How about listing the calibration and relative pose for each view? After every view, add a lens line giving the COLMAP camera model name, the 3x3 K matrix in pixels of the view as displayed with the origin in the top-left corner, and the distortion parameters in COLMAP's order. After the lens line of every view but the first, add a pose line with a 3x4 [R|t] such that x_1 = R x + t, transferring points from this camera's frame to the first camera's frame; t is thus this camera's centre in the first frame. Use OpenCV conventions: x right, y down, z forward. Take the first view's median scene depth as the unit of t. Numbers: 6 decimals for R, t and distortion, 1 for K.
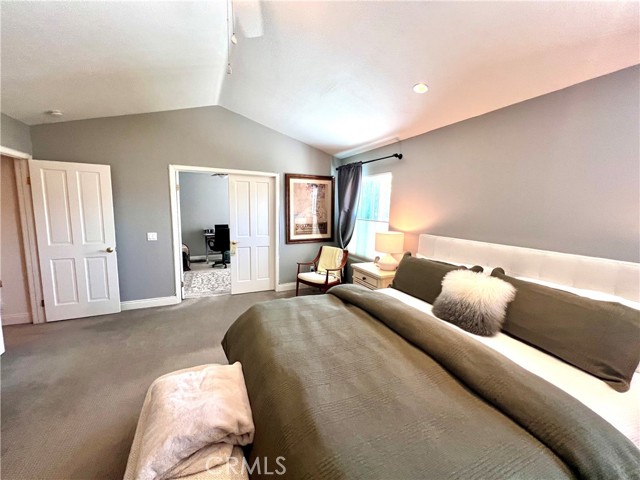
lens RADIAL K [[257.4, 0, 320.0], [0, 257.4, 240.0], [0, 0, 1]] dist [0.001607, 0.000433]
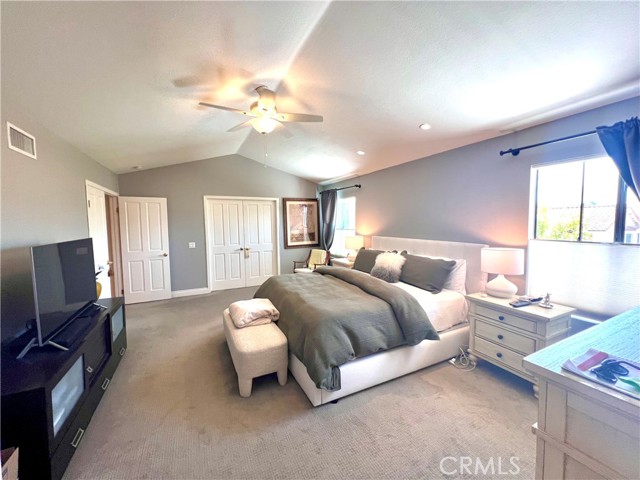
lens RADIAL K [[257.4, 0, 320.0], [0, 257.4, 240.0], [0, 0, 1]] dist [0.001607, 0.000433]
pose [[0.999107, -0.034158, 0.024855, 0.025425], [0.035511, 0.997786, -0.056232, 0.060420], [-0.022879, 0.057065, 0.998108, -0.427997]]
